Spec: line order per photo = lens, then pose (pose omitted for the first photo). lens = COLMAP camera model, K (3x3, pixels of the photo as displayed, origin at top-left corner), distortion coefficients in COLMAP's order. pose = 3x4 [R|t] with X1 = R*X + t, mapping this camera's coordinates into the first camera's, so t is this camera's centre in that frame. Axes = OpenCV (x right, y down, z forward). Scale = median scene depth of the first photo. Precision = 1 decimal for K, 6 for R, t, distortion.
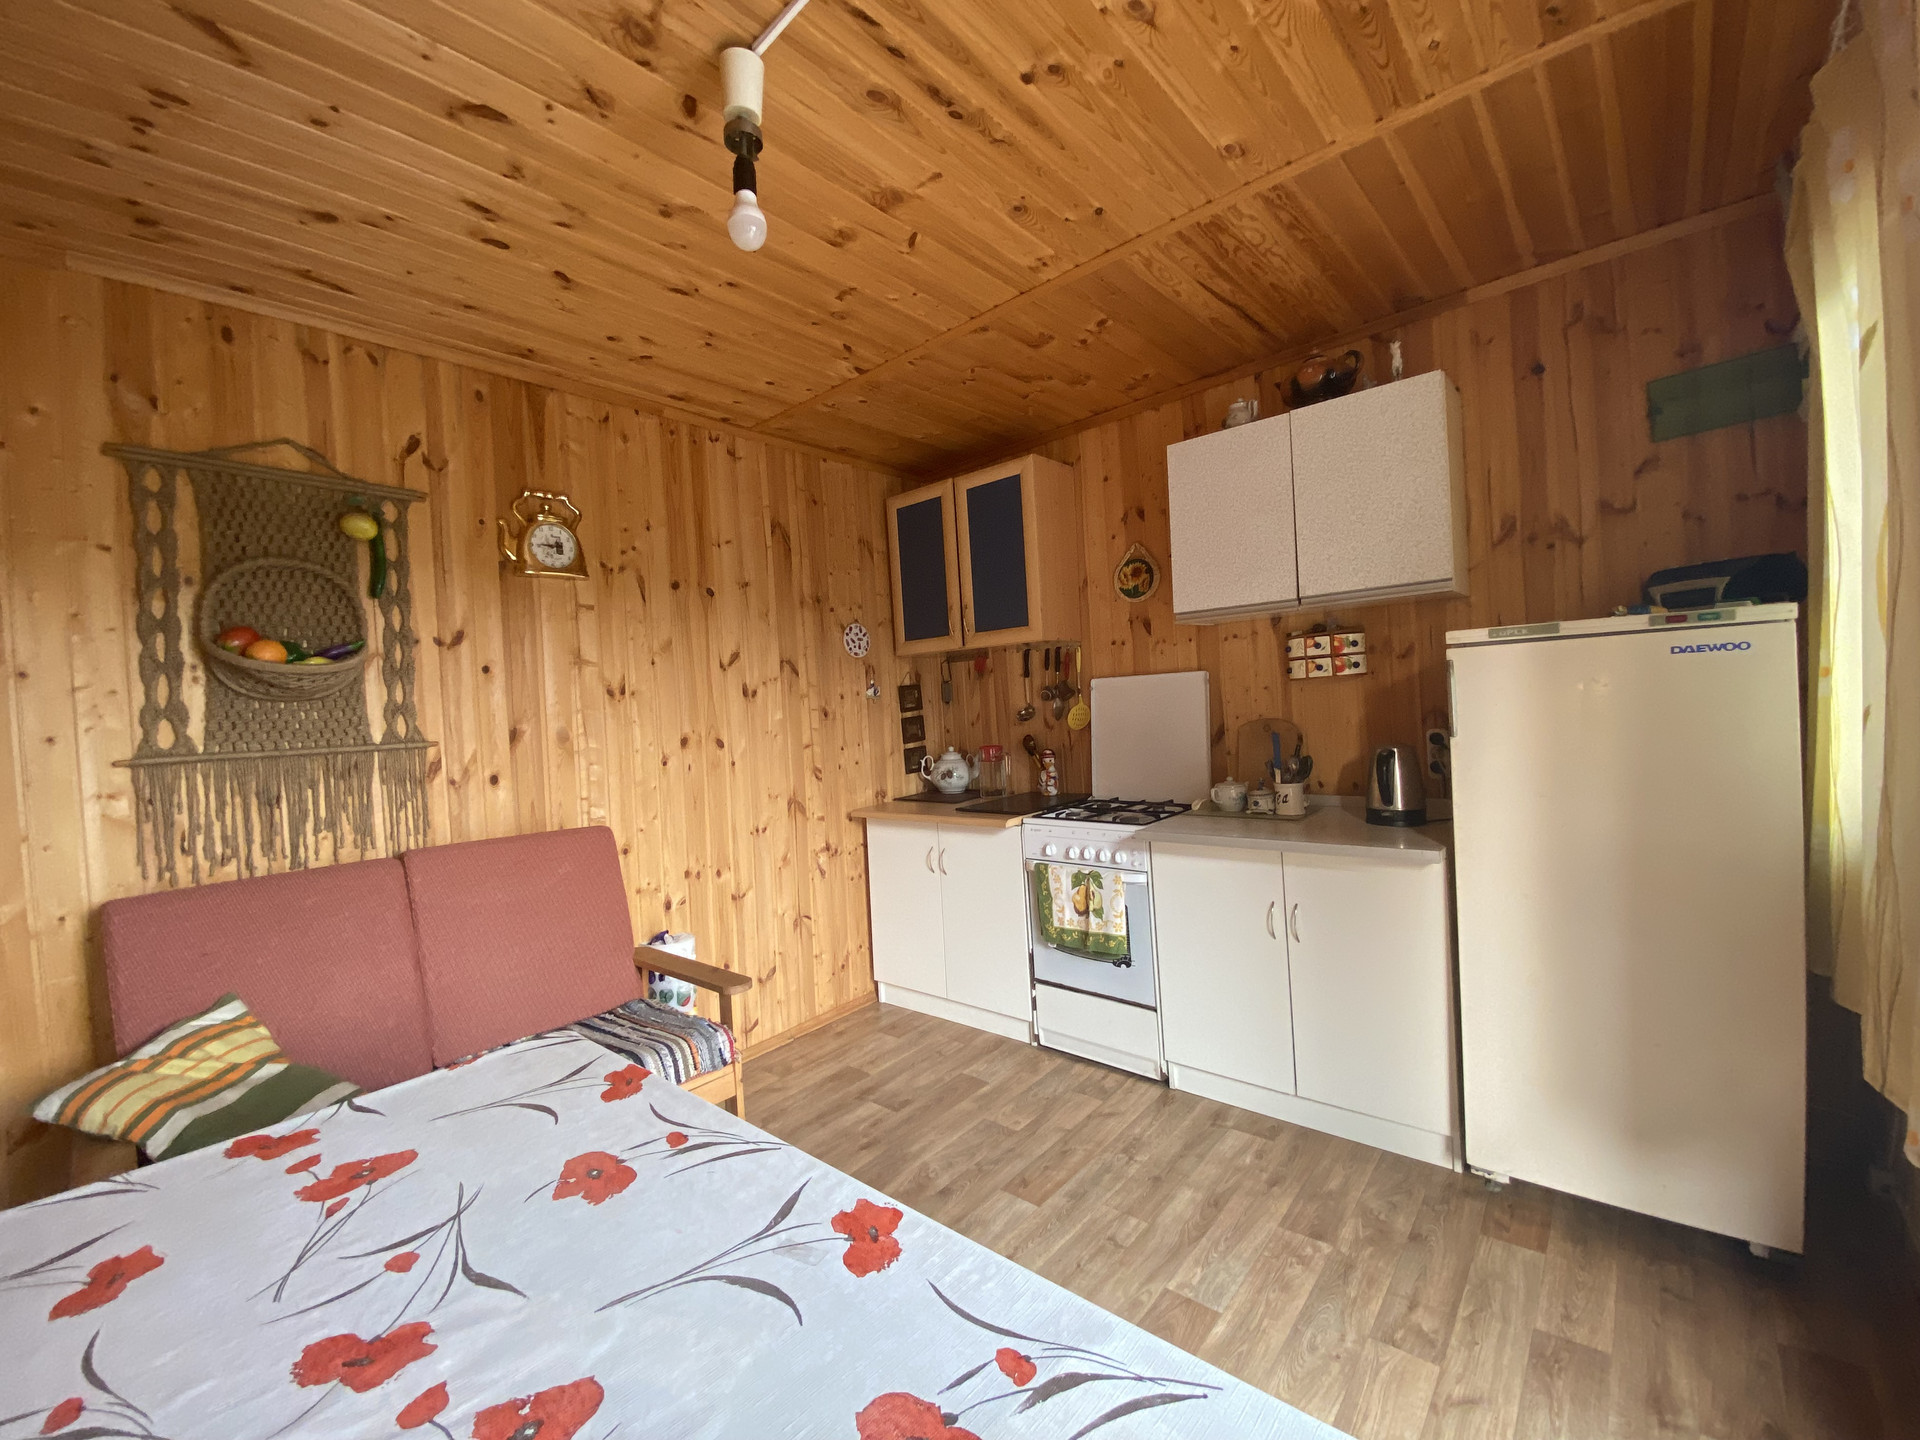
lens RADIAL K [[771.5, 0, 957.5], [0, 771.5, 722.4], [0, 0, 1]] dist [0.013531, -0.017640]
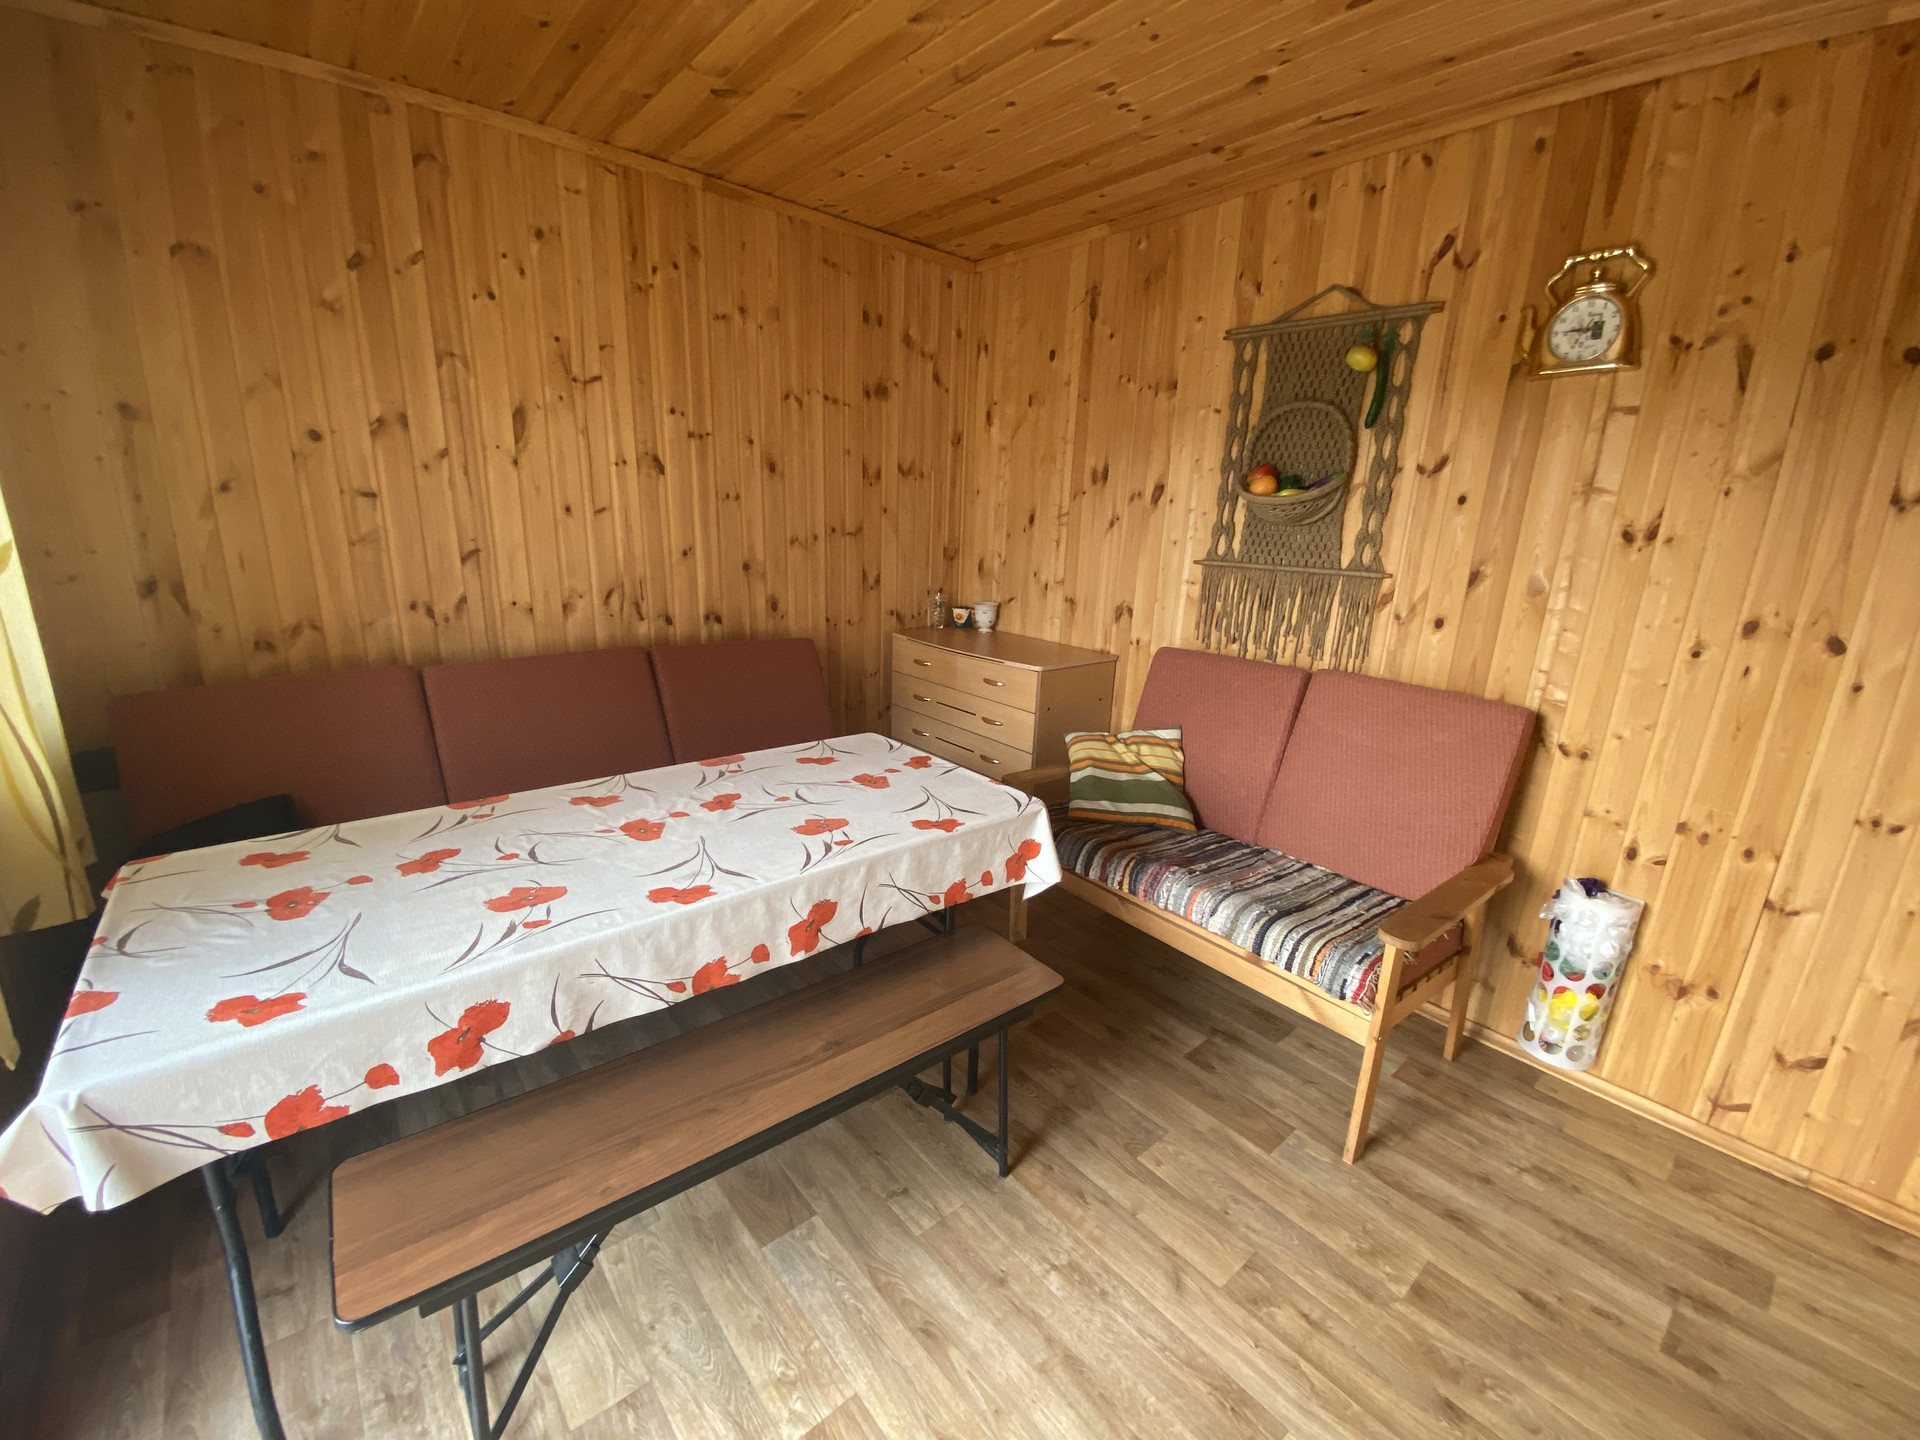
lens RADIAL K [[771.5, 0, 957.5], [0, 771.5, 722.4], [0, 0, 1]] dist [0.013531, -0.017640]
pose [[-0.155297, 0.303294, -0.940157, 0.450016], [-0.046884, 0.948368, 0.313687, -0.087229], [0.986755, 0.092793, -0.133059, 0.639231]]
